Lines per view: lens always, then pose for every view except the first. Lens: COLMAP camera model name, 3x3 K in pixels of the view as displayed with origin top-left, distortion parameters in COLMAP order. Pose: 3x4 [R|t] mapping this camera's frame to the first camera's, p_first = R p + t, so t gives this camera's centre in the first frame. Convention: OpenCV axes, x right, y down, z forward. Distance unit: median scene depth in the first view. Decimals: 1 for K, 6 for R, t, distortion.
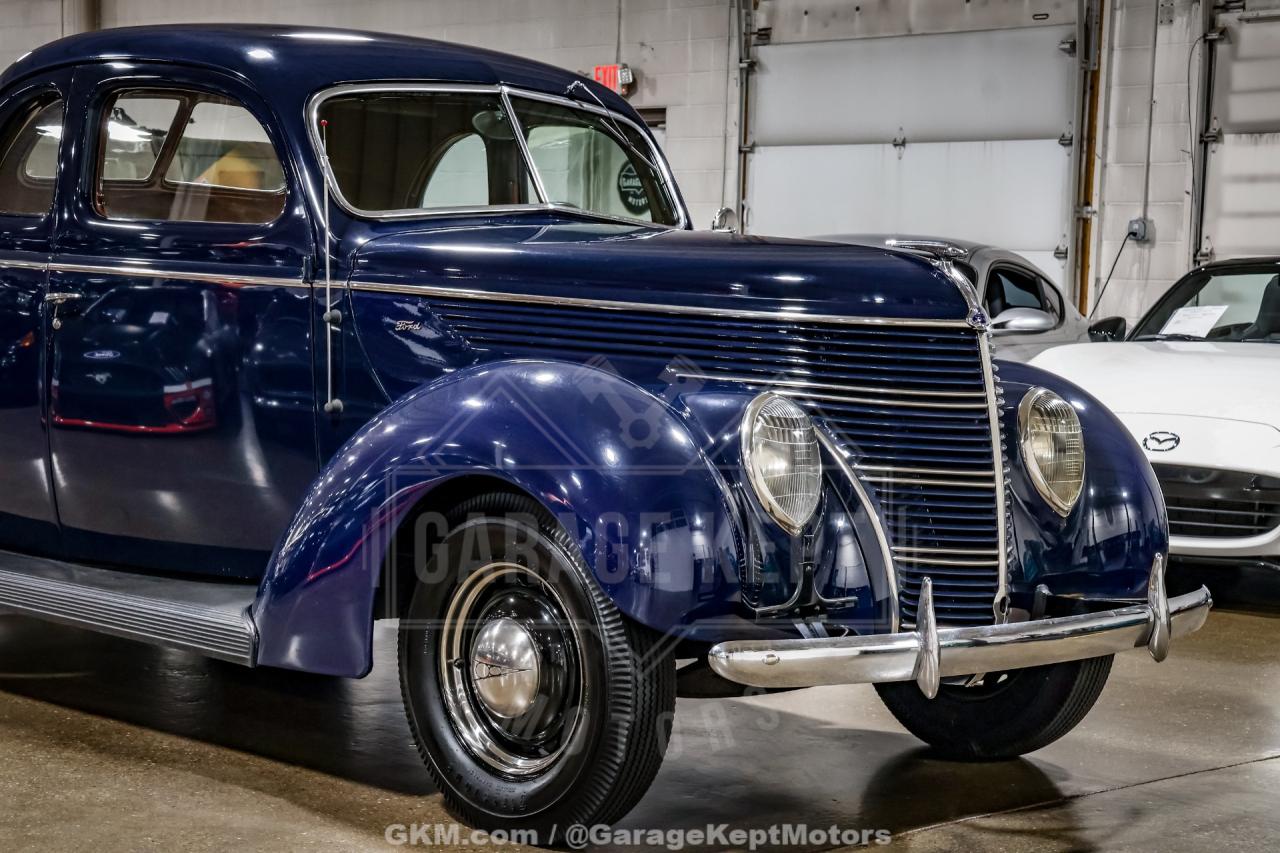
lens RADIAL K [[2412.3, 0, 640.0], [0, 2412.3, 426.5], [0, 0, 1]] dist [0.281123, 0.301948]
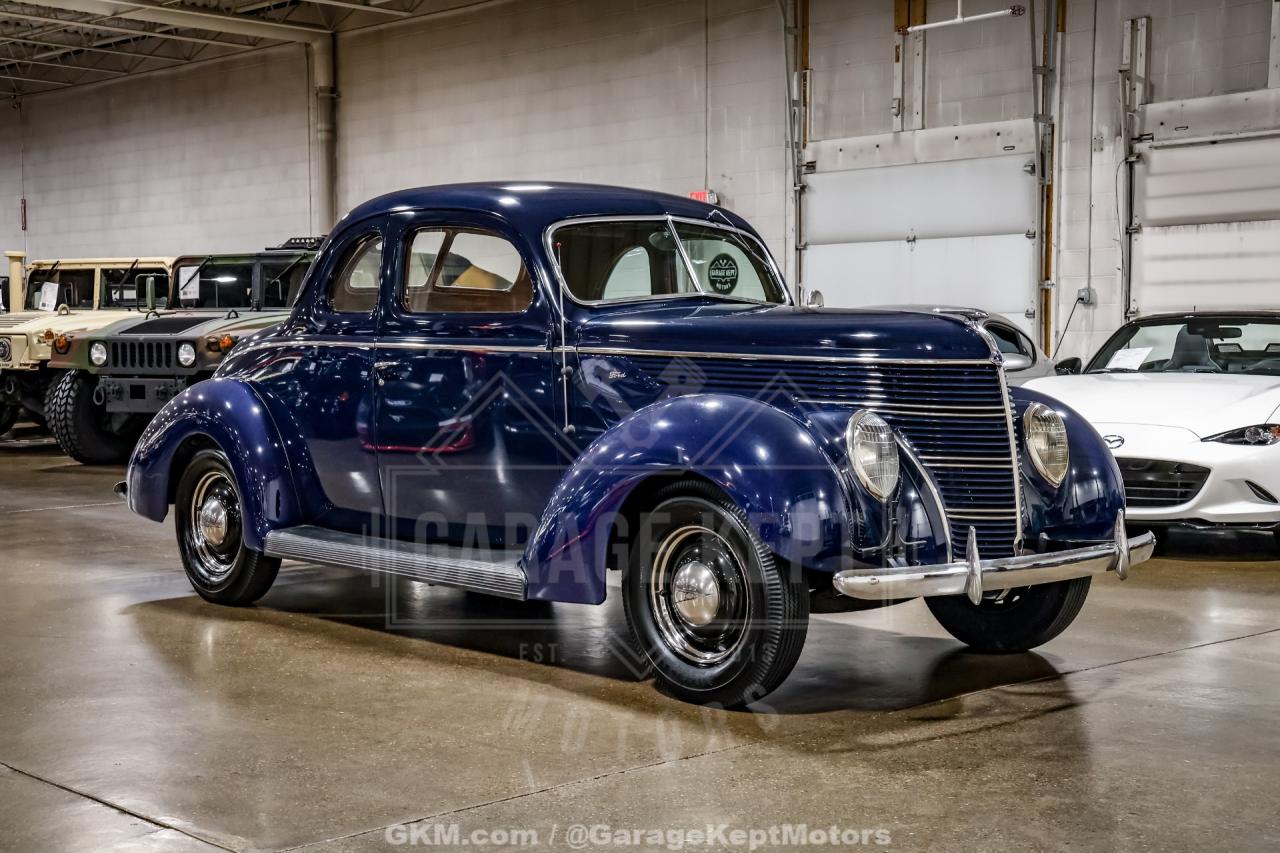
lens RADIAL K [[1802.2, 0, 640.0], [0, 1802.2, 426.5], [0, 0, 1]] dist [0.130149, 0.141493]
pose [[0.998923, -0.030117, -0.035303, -0.038401], [0.029570, 0.999436, -0.015903, 0.008390], [0.035762, 0.014842, 0.999250, -0.121206]]
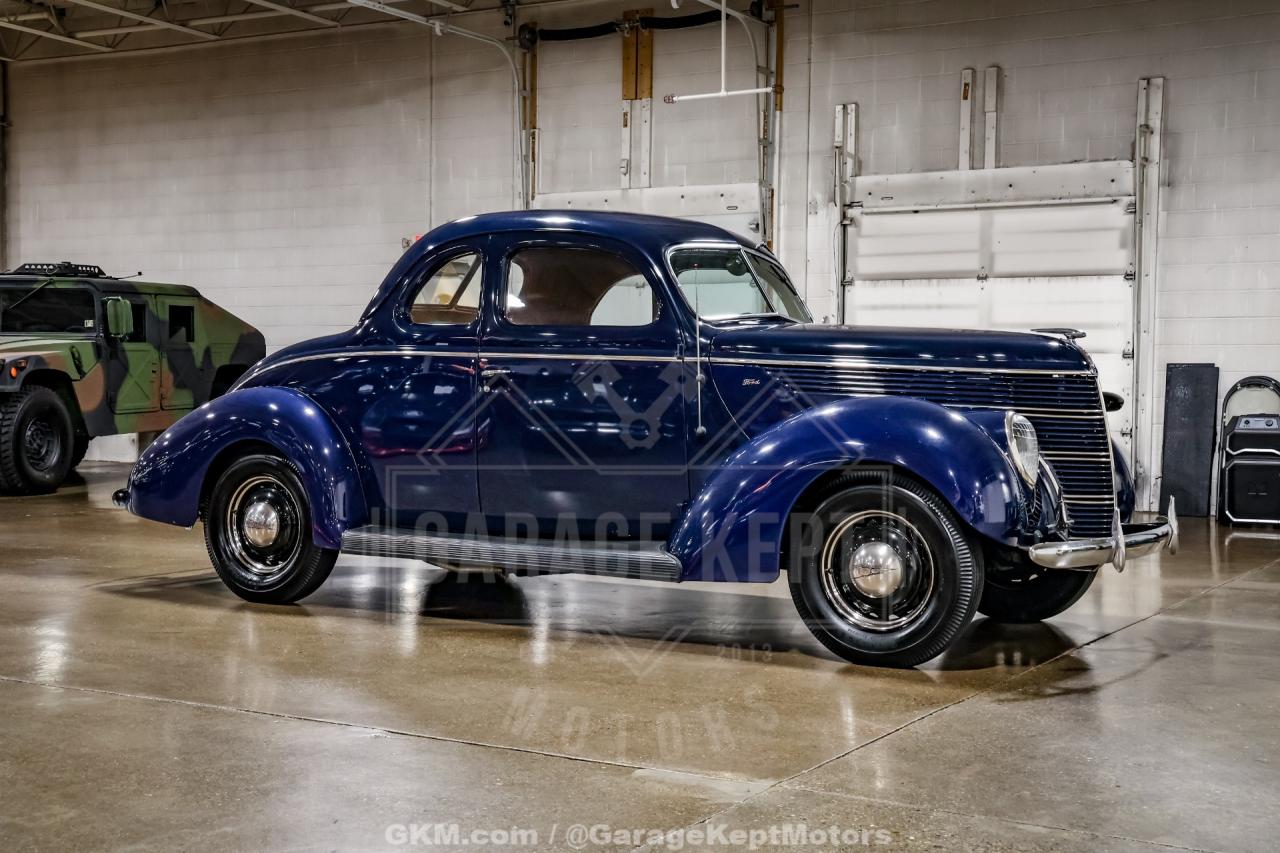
lens RADIAL K [[1690.8, 0, 614.1], [0, 1690.8, 426.7], [0, 0, 1]] dist [0.104654, 0.066822]
pose [[0.966753, -0.023692, 0.254613, -0.449423], [0.032955, 0.998939, -0.032177, 0.023215], [-0.253580, 0.039498, 0.966508, -0.124784]]
